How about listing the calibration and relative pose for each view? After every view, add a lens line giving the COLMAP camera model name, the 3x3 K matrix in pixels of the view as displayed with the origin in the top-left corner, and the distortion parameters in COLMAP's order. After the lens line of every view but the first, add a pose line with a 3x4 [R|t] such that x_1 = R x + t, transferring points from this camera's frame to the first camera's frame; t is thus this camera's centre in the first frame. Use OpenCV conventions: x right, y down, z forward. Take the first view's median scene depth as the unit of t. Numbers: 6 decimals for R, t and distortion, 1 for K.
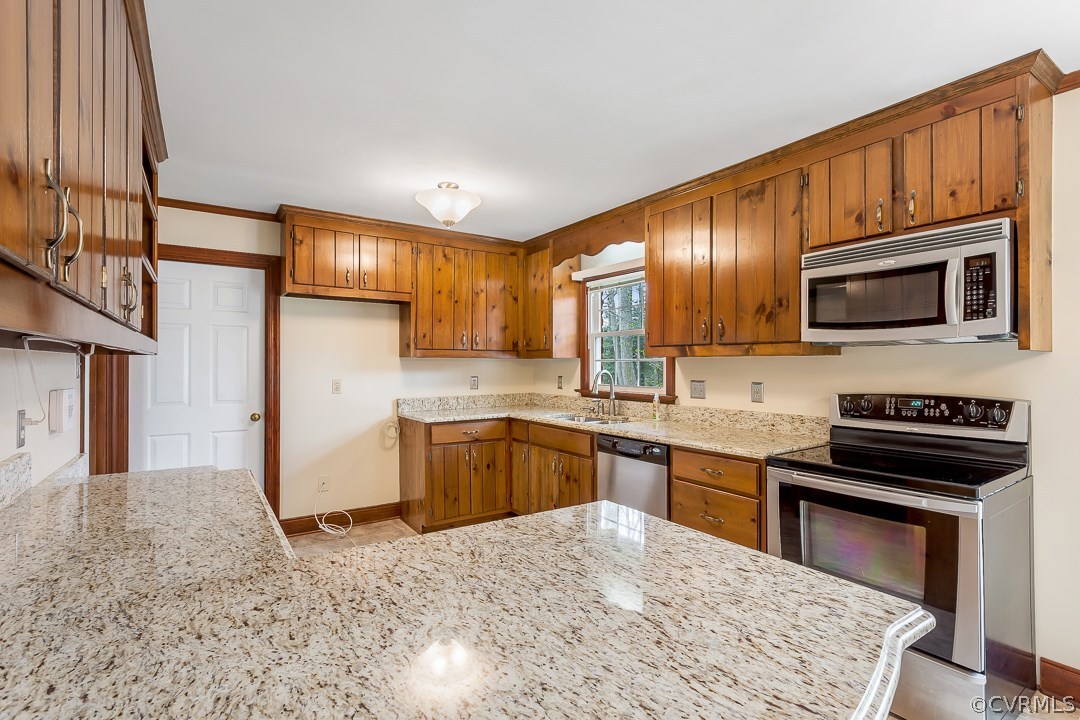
lens RADIAL K [[510.9, 0, 540.0], [0, 510.9, 360.0], [0, 0, 1]] dist [-0.000441, 0.000317]
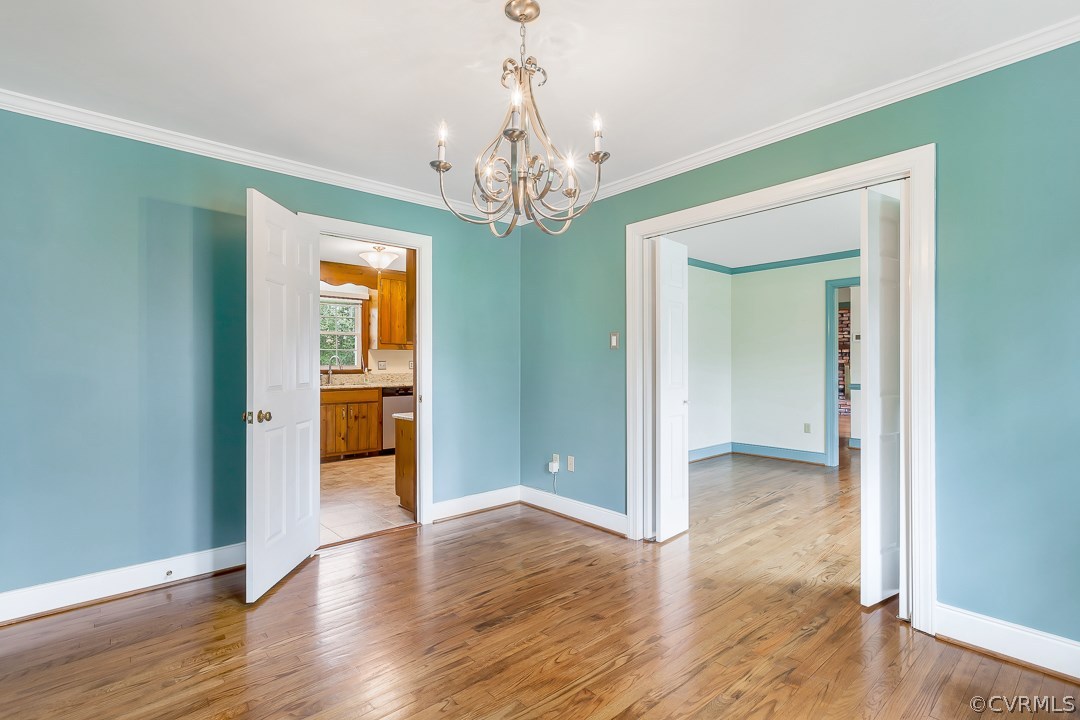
lens RADIAL K [[510.9, 0, 540.0], [0, 510.9, 360.0], [0, 0, 1]] dist [-0.000441, 0.000317]
pose [[-0.127144, 0.001379, 0.991883, -2.100742], [-0.007221, 0.999971, -0.002316, 0.042566], [-0.991858, -0.007457, -0.127130, 0.732533]]
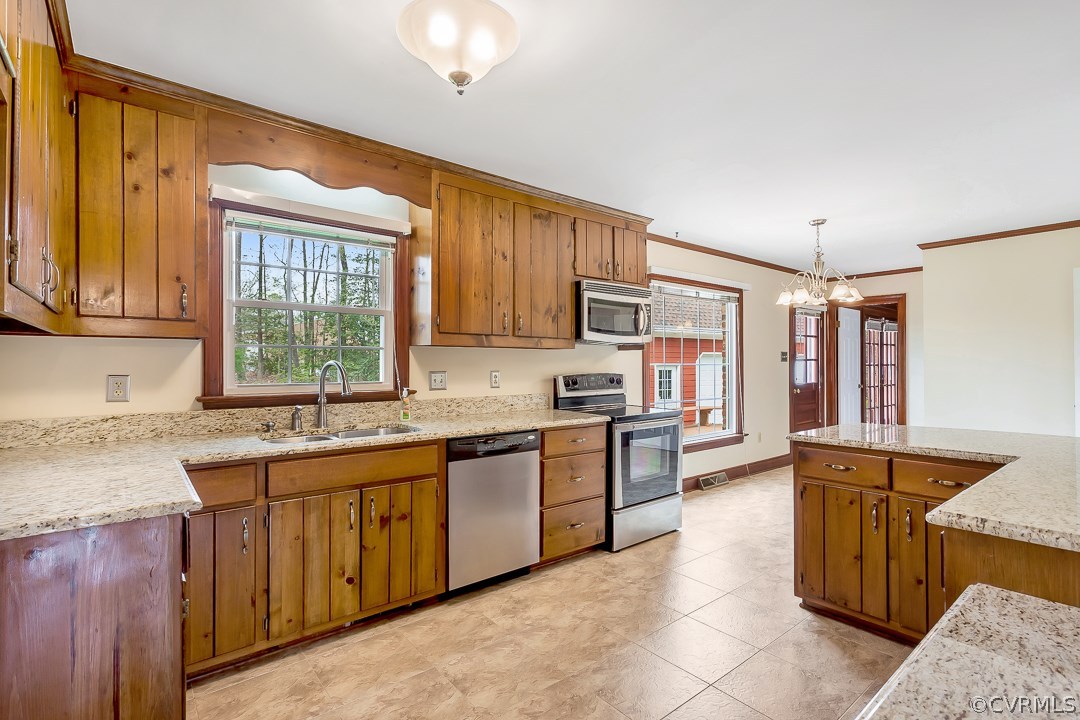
lens RADIAL K [[510.9, 0, 540.0], [0, 510.9, 360.0], [0, 0, 1]] dist [-0.000441, 0.000317]
pose [[-0.094619, 0.005791, 0.995497, -0.762664], [-0.008528, 0.999942, -0.006627, 0.027690], [-0.995477, -0.009117, -0.094565, 1.043869]]
